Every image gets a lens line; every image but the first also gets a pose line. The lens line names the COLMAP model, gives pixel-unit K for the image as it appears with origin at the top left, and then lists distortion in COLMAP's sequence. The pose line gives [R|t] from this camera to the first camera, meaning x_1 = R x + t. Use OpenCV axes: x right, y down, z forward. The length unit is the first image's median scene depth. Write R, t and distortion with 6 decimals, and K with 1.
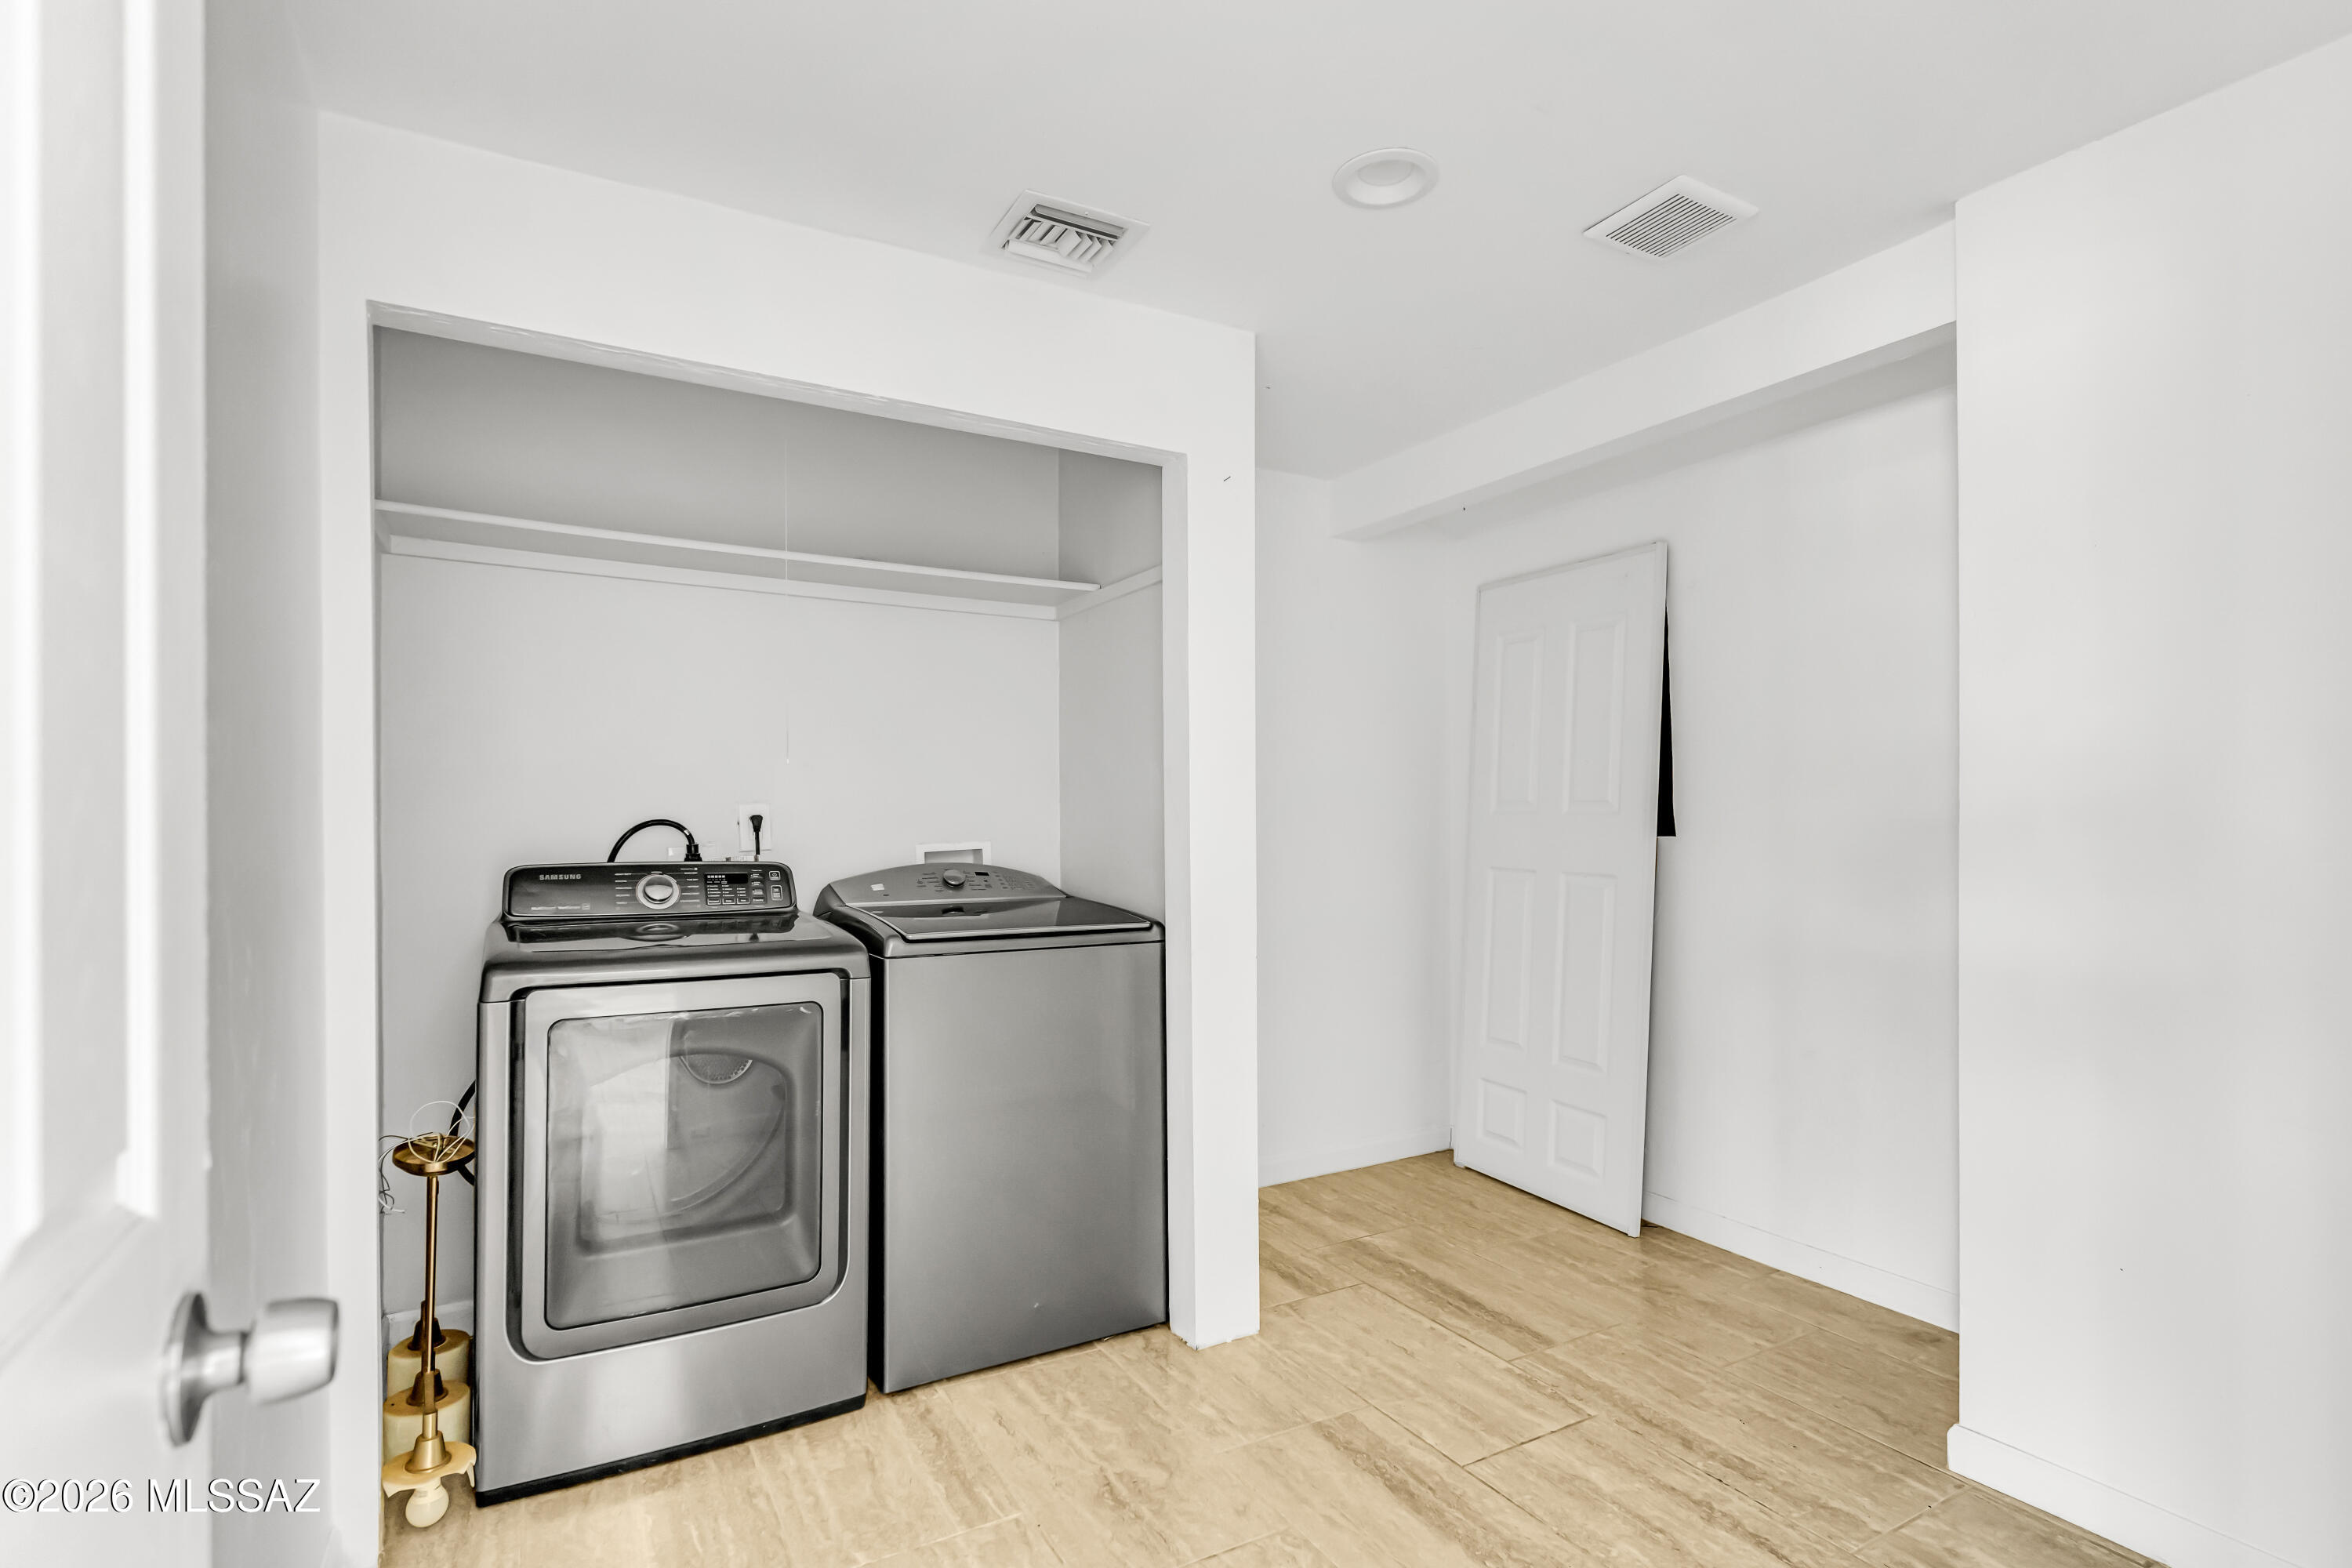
lens RADIAL K [[1140.1, 0, 1178.0], [0, 1140.1, 793.0], [0, 0, 1]] dist [0.005391, 0.003440]
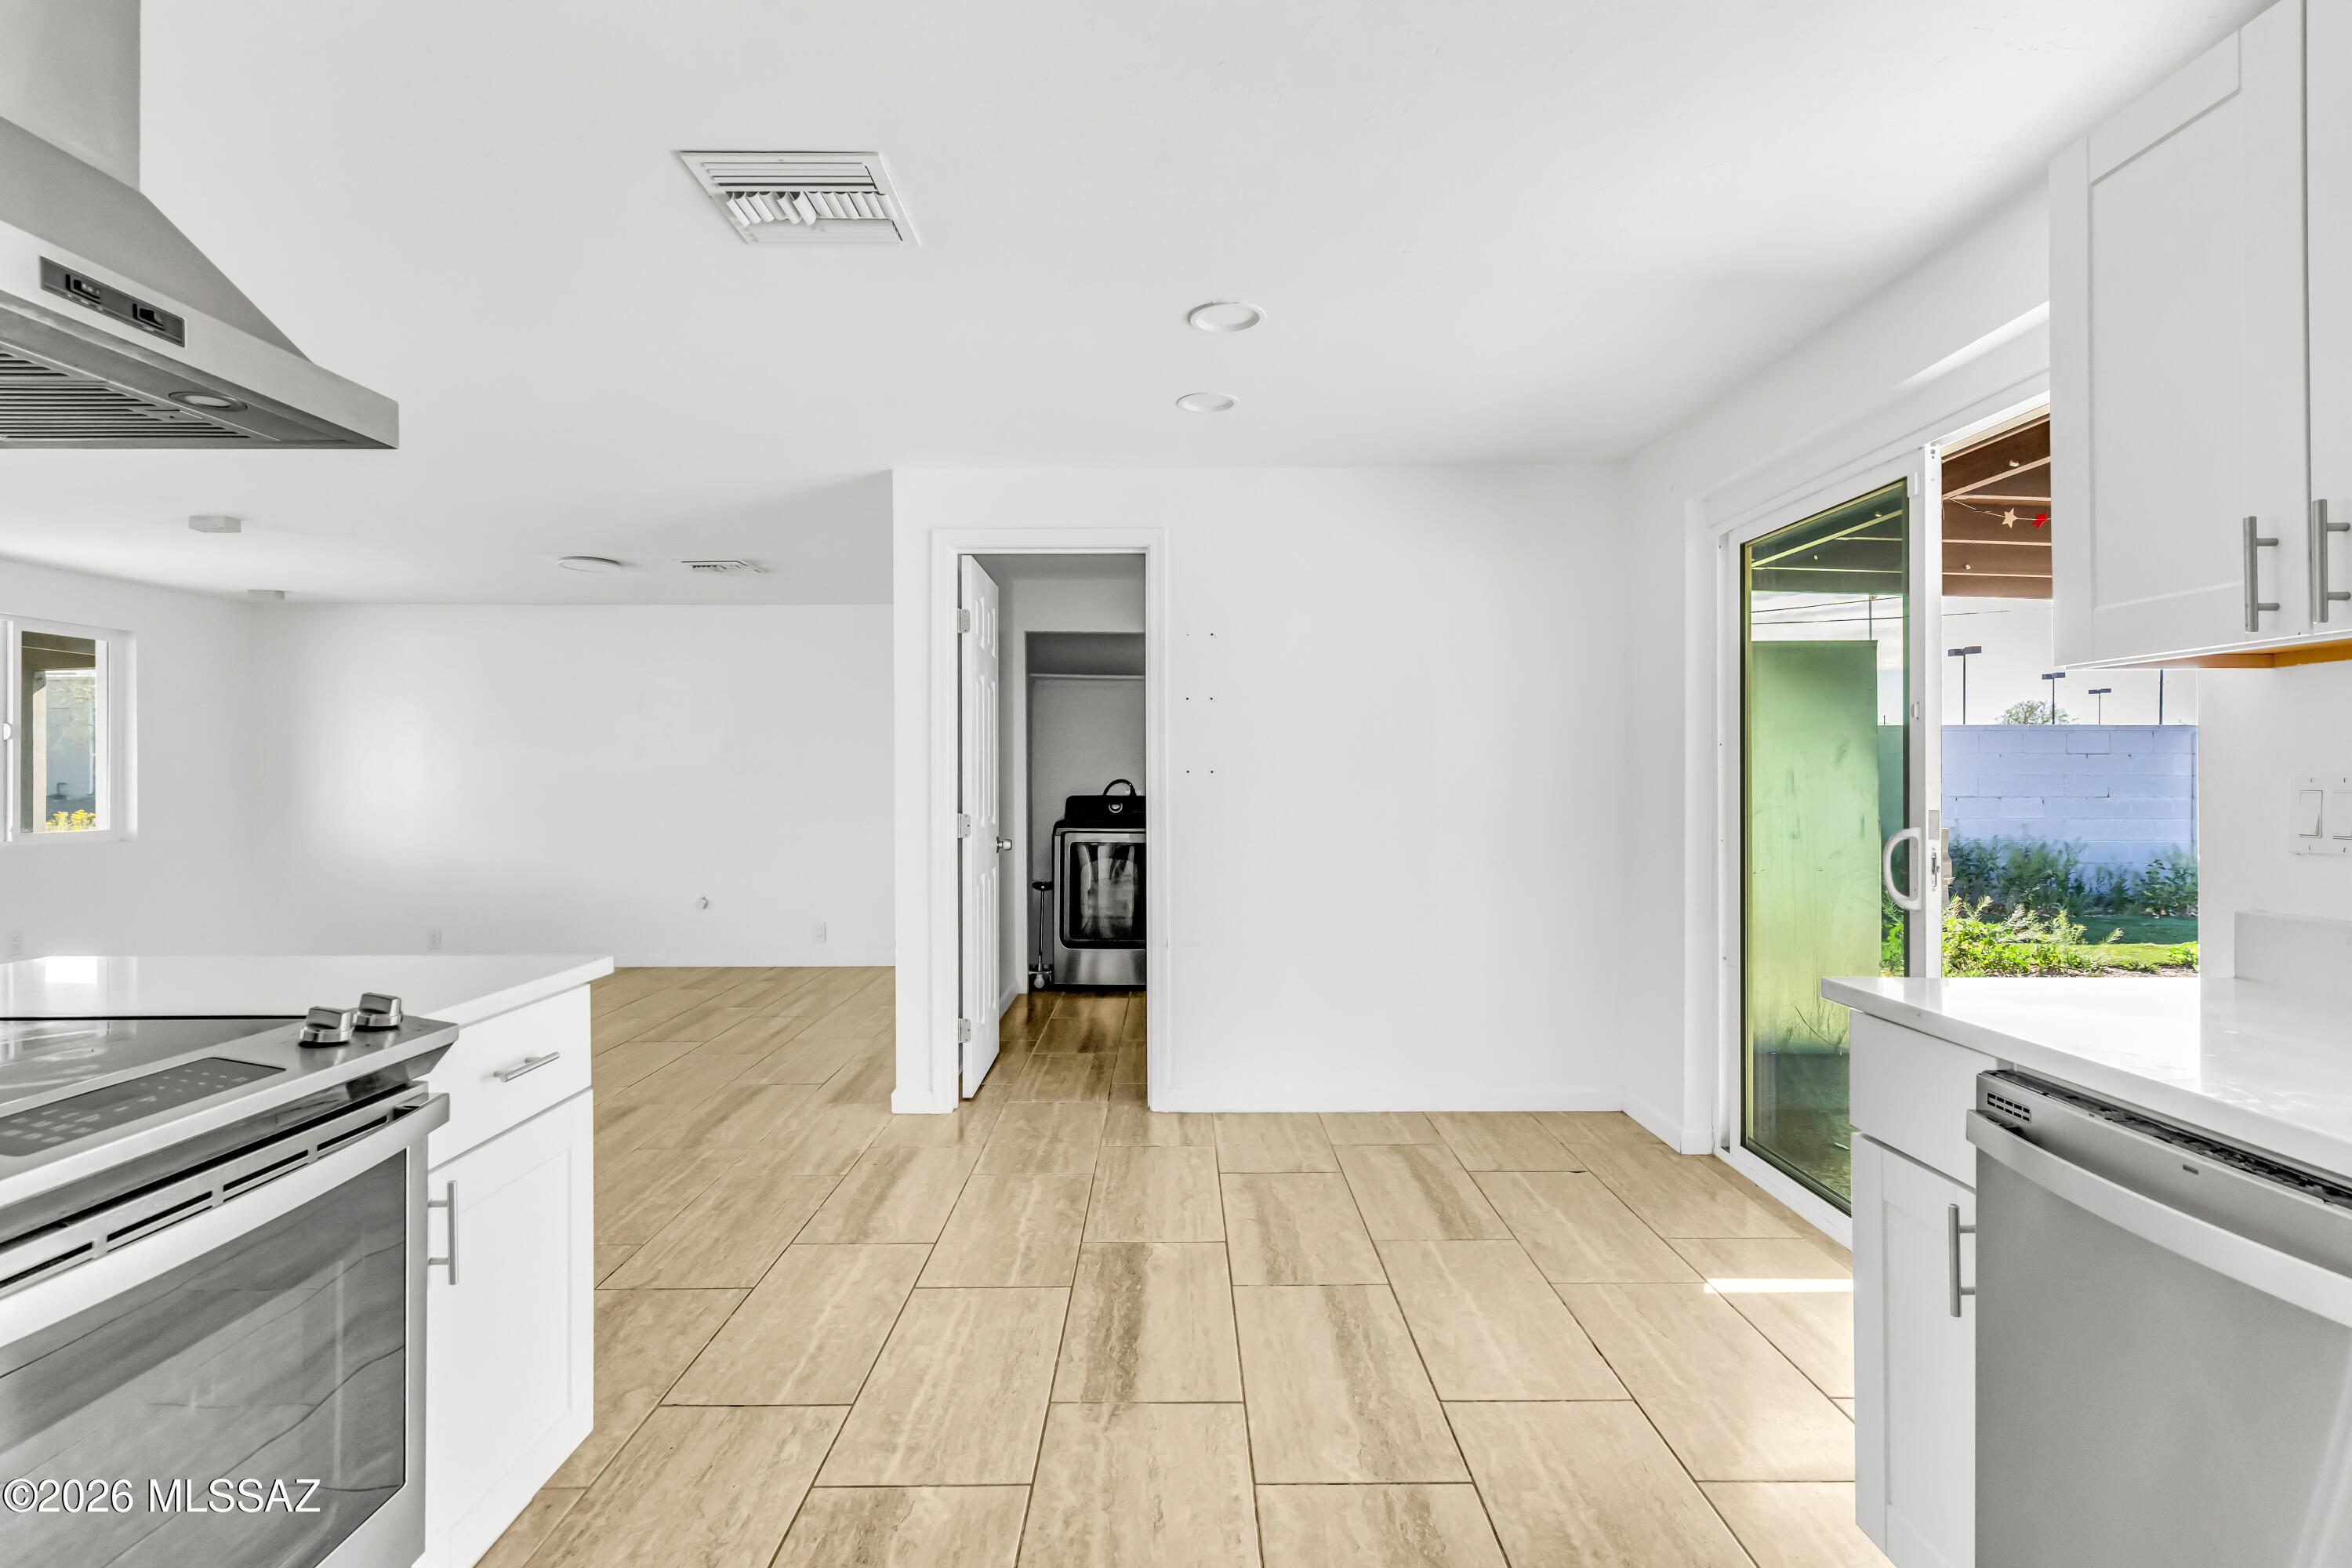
lens RADIAL K [[1140.1, 0, 1181.1], [0, 1140.1, 780.2], [0, 0, 1]] dist [0.005391, 0.003440]
pose [[0.875585, 0.013997, -0.482861, 1.205997], [-0.005793, 0.999812, 0.018478, -0.031710], [0.483029, -0.013381, 0.875502, -1.574205]]
